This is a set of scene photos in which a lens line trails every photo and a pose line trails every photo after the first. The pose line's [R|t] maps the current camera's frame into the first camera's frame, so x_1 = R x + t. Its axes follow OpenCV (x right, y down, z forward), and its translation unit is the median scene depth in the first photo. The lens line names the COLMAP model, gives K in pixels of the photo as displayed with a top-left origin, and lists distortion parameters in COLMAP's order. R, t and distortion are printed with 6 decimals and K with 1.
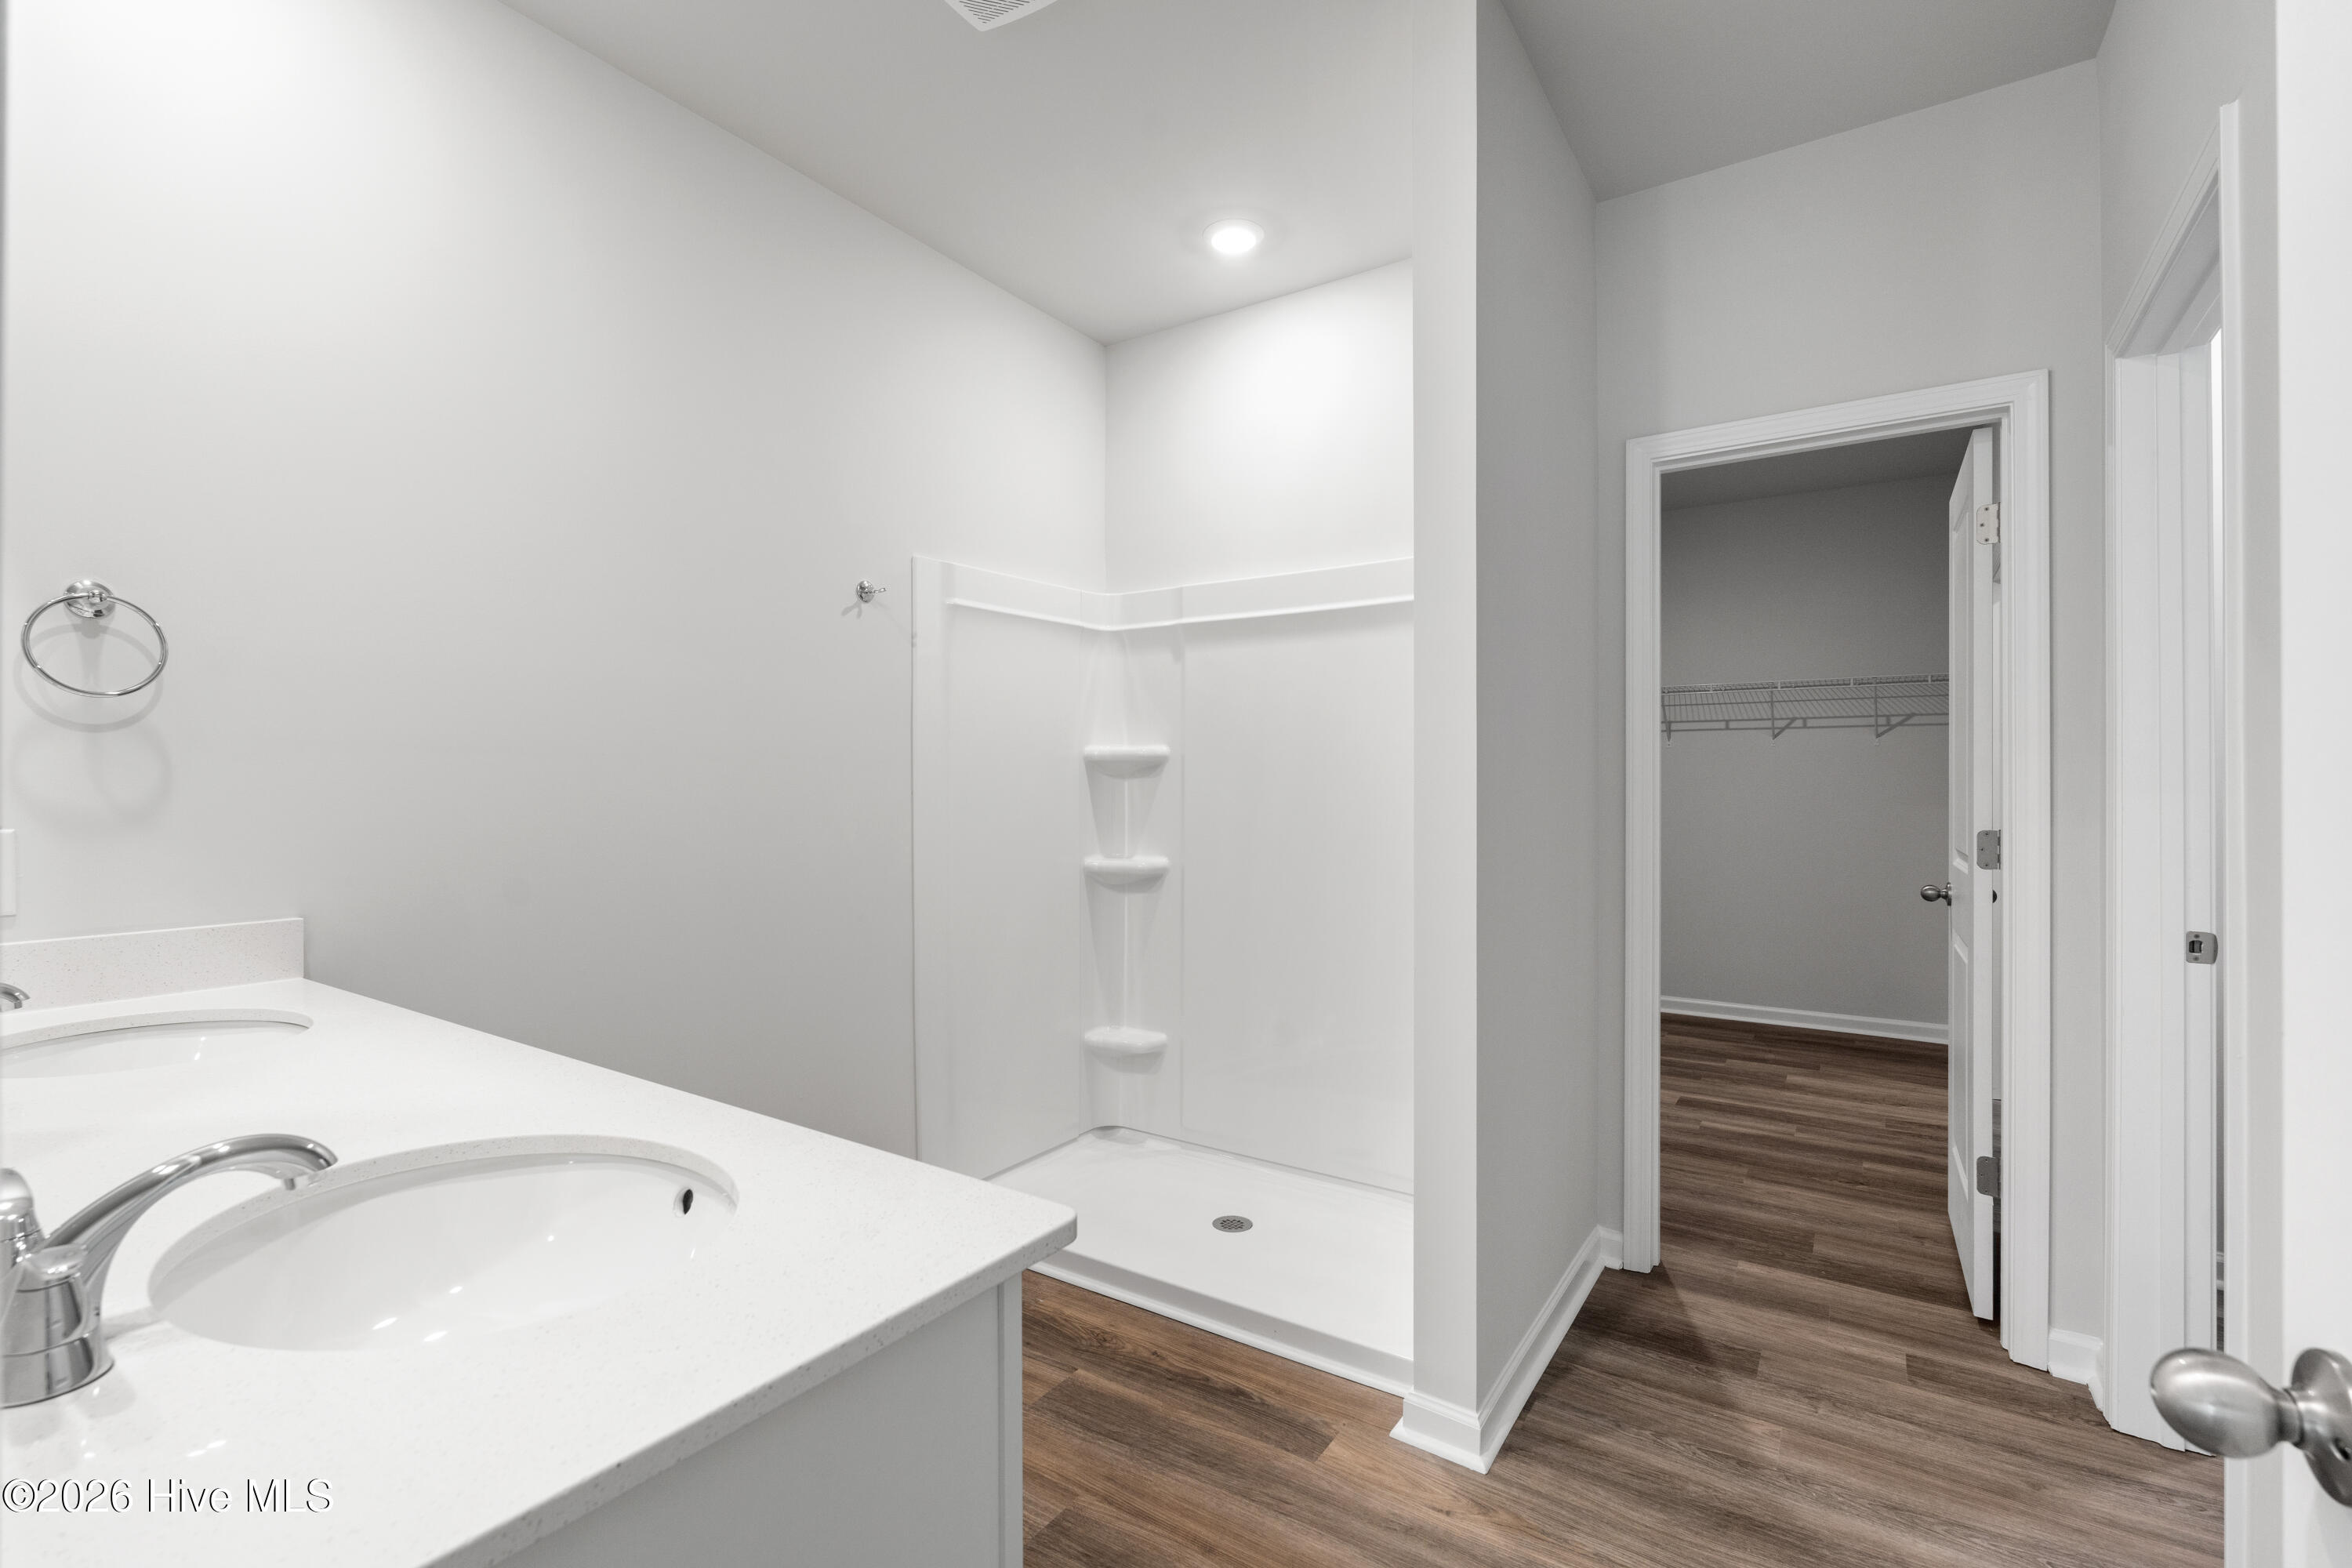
lens RADIAL K [[1039.6, 0, 1177.6], [0, 1039.6, 787.8], [0, 0, 1]] dist [-0.002219, 0.000021]
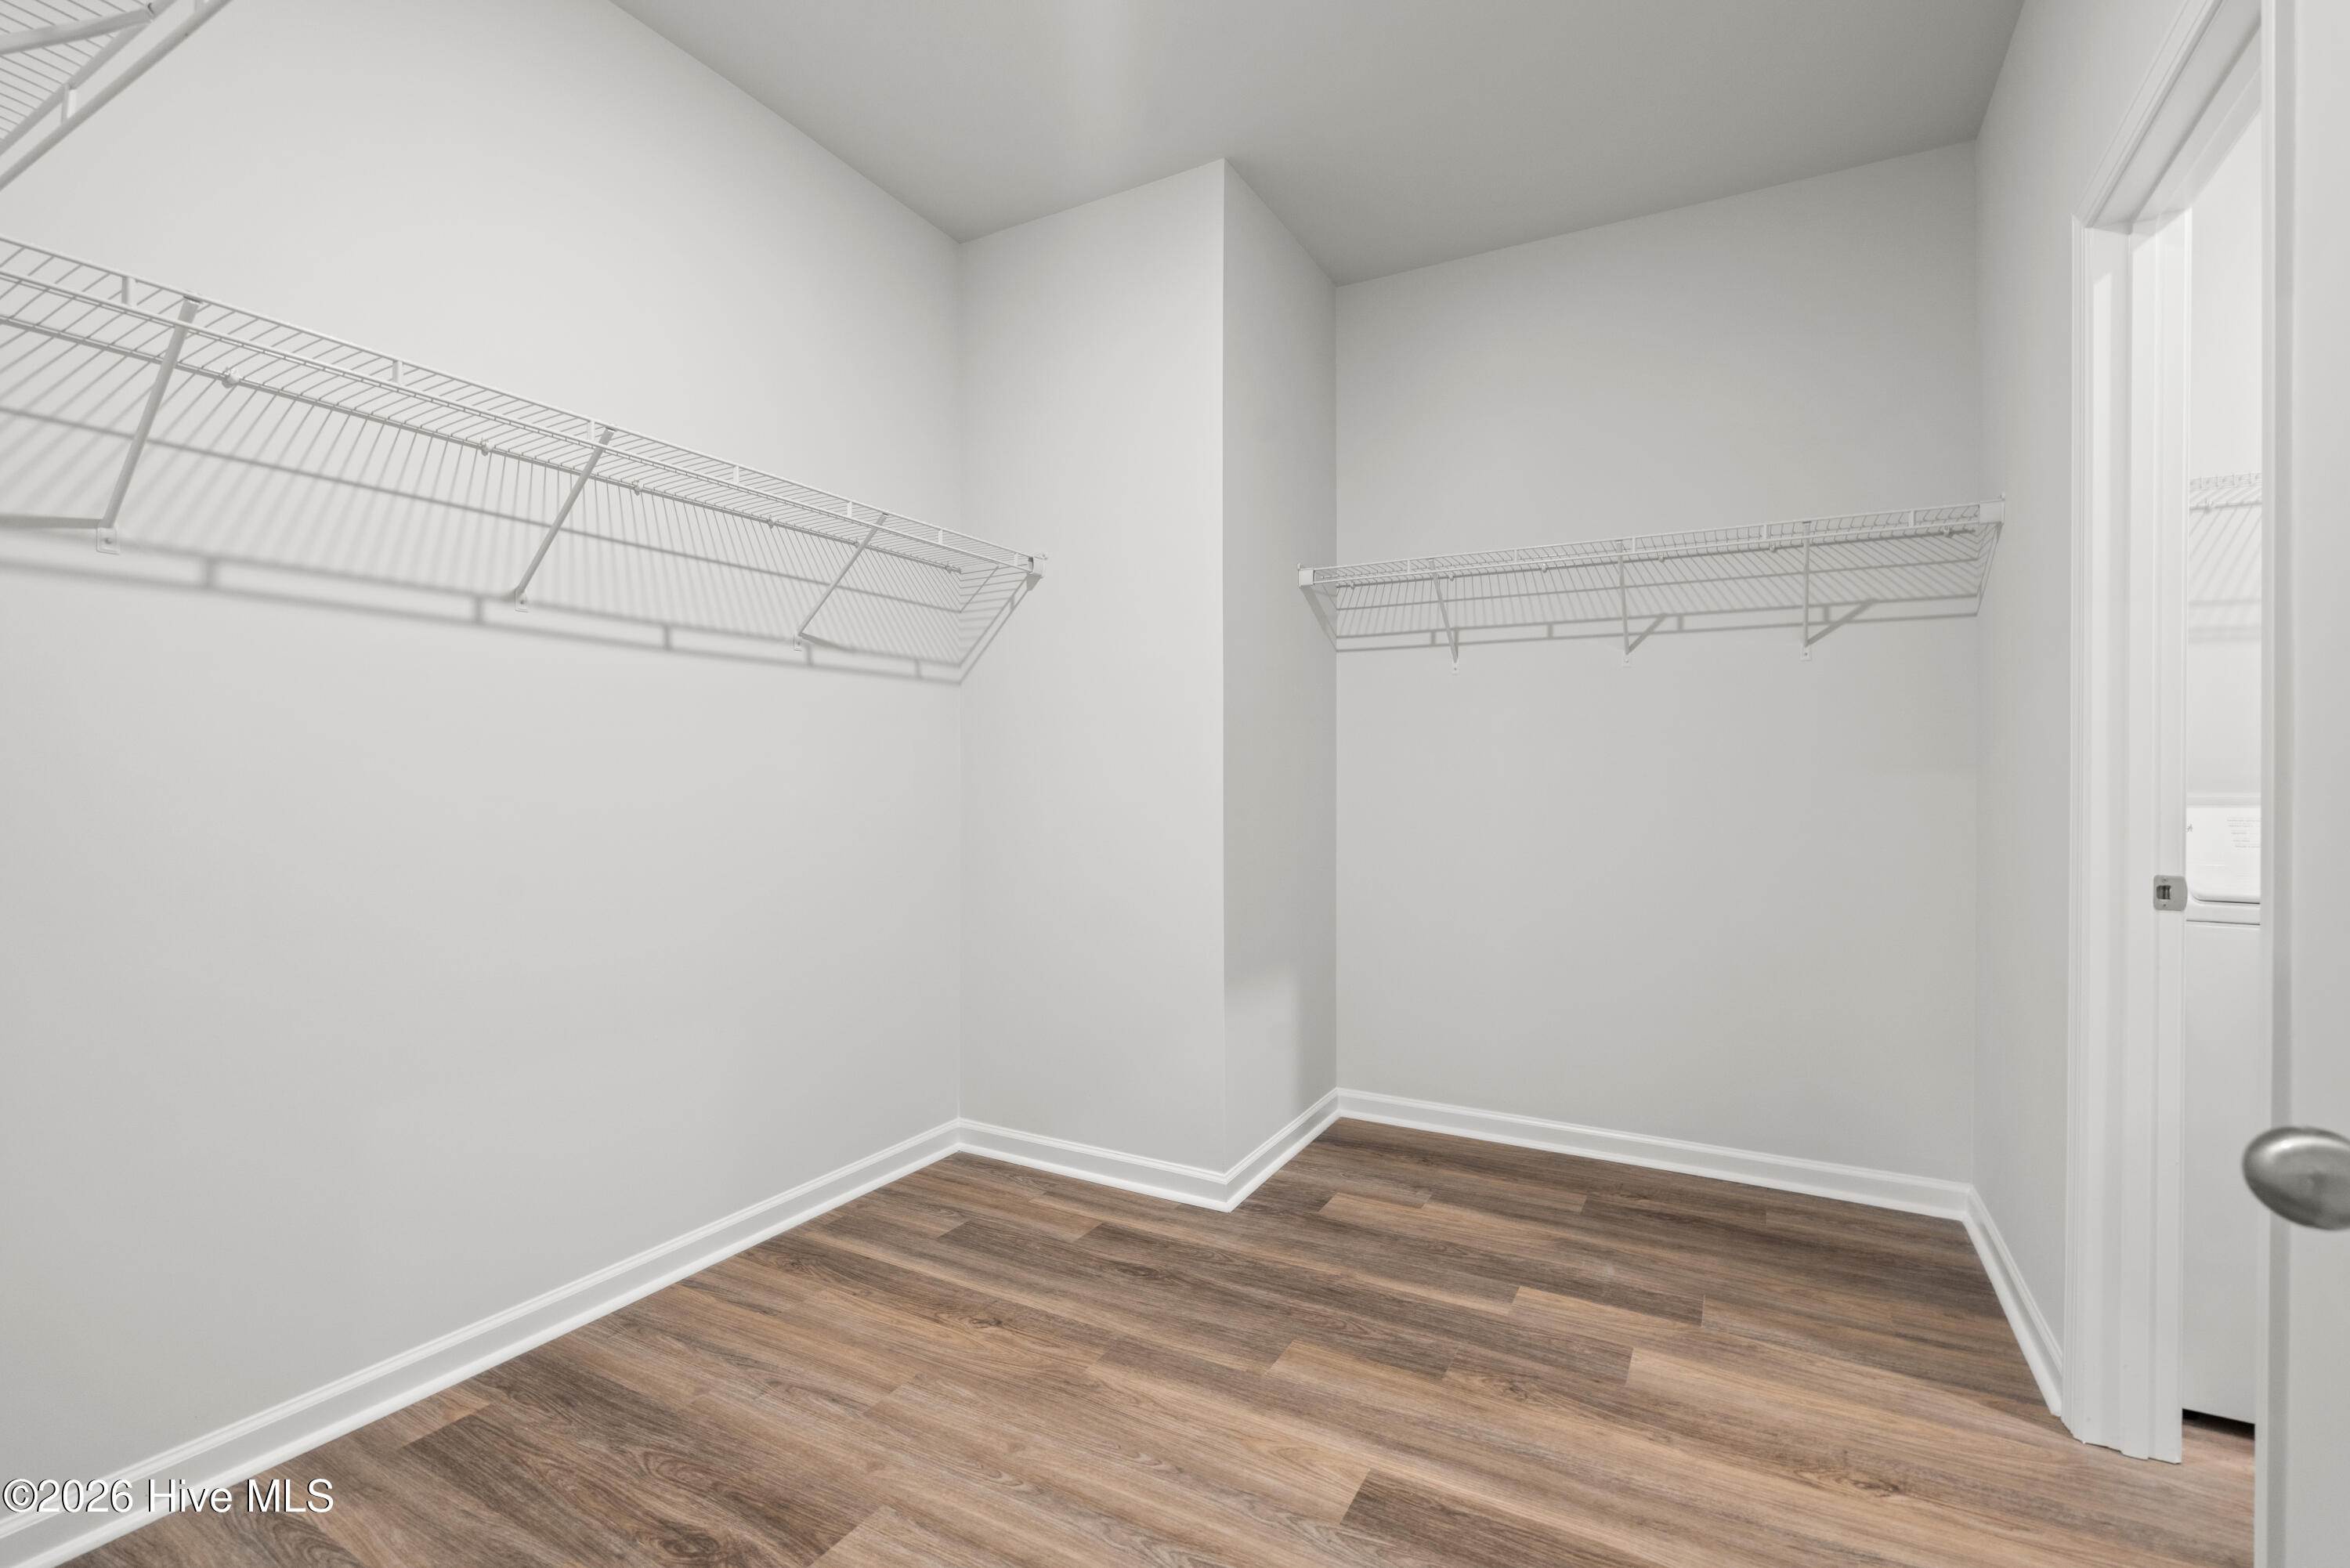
lens RADIAL K [[1041.5, 0, 1177.1], [0, 1041.5, 777.2], [0, 0, 1]] dist [-0.002971, 0.000116]
pose [[0.997455, -0.002375, 0.071266, 0.684359], [0.002145, 0.999992, 0.003304, 0.040002], [-0.071273, -0.003143, 0.997452, 1.074200]]
